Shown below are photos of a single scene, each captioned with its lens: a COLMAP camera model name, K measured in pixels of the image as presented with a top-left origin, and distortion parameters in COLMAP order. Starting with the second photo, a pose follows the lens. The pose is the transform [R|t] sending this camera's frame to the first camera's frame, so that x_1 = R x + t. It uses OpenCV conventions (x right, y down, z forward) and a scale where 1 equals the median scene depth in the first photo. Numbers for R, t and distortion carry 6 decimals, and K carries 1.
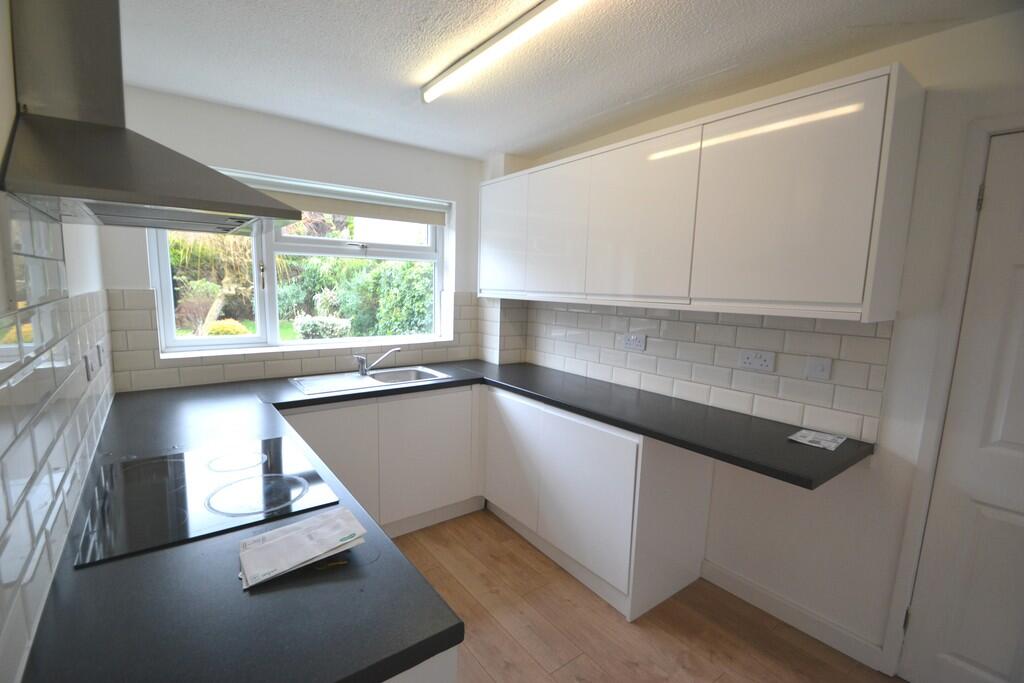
lens RADIAL K [[458.1, 0, 489.1], [0, 458.1, 342.2], [0, 0, 1]] dist [0.017720, -0.017239]
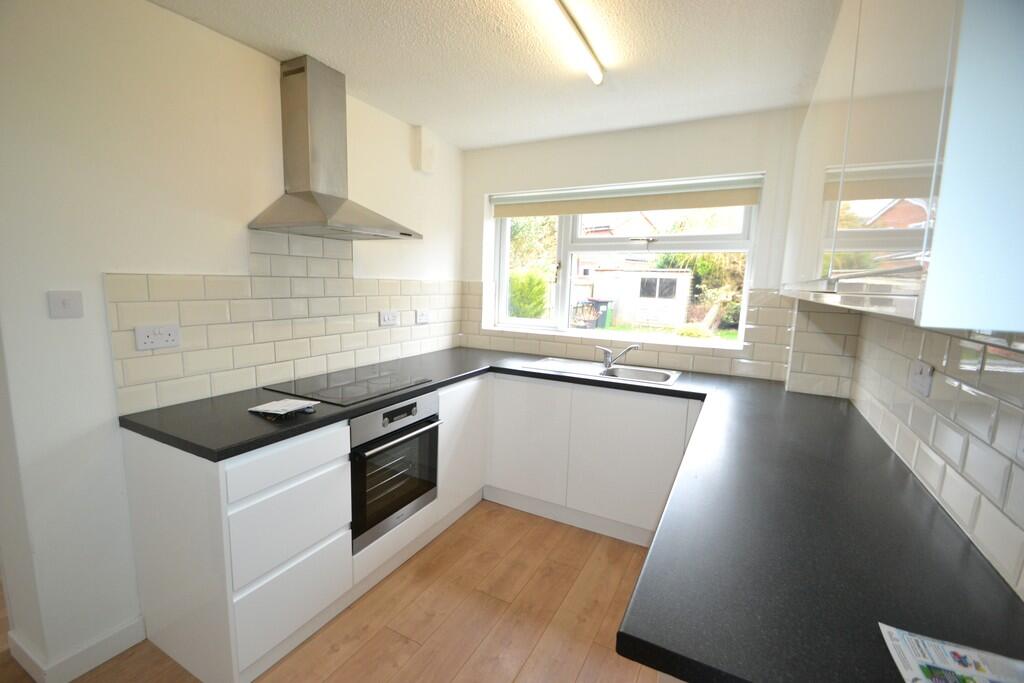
lens RADIAL K [[458.1, 0, 489.1], [0, 458.1, 342.2], [0, 0, 1]] dist [0.017720, -0.017239]
pose [[0.418607, 0.106920, -0.901851, 0.459925], [-0.131356, 0.989731, 0.056368, -0.005135], [0.898618, 0.094867, 0.428353, 0.281831]]
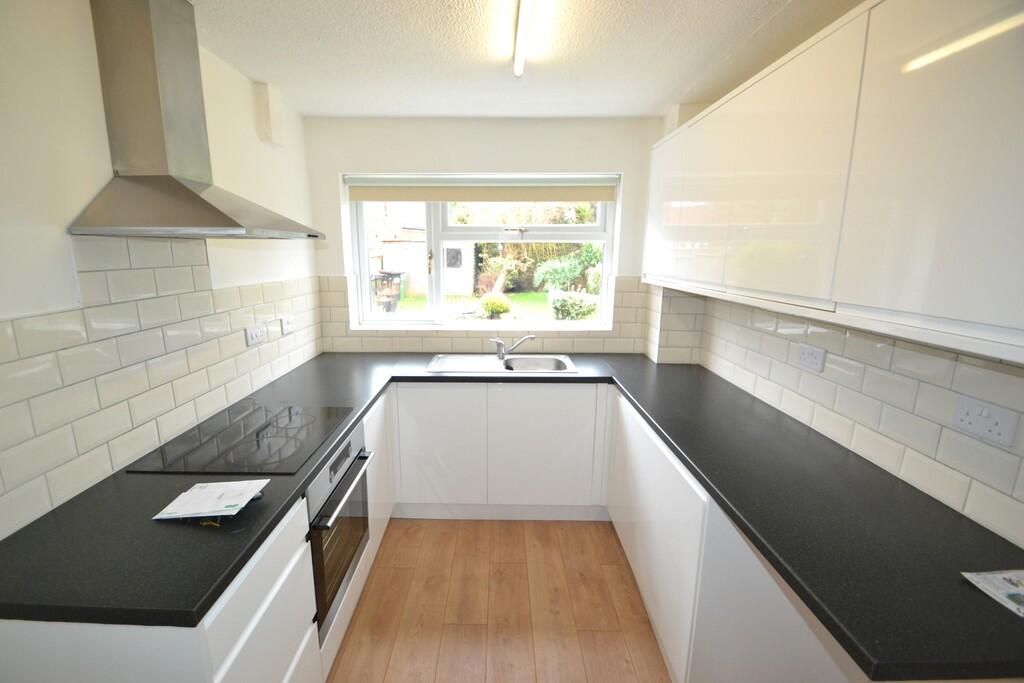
lens RADIAL K [[458.1, 0, 489.1], [0, 458.1, 342.2], [0, 0, 1]] dist [0.017720, -0.017239]
pose [[0.799470, 0.094621, -0.593207, 0.273097], [-0.057699, 0.995046, 0.080955, -0.040718], [0.597928, -0.030494, 0.800970, 0.138024]]
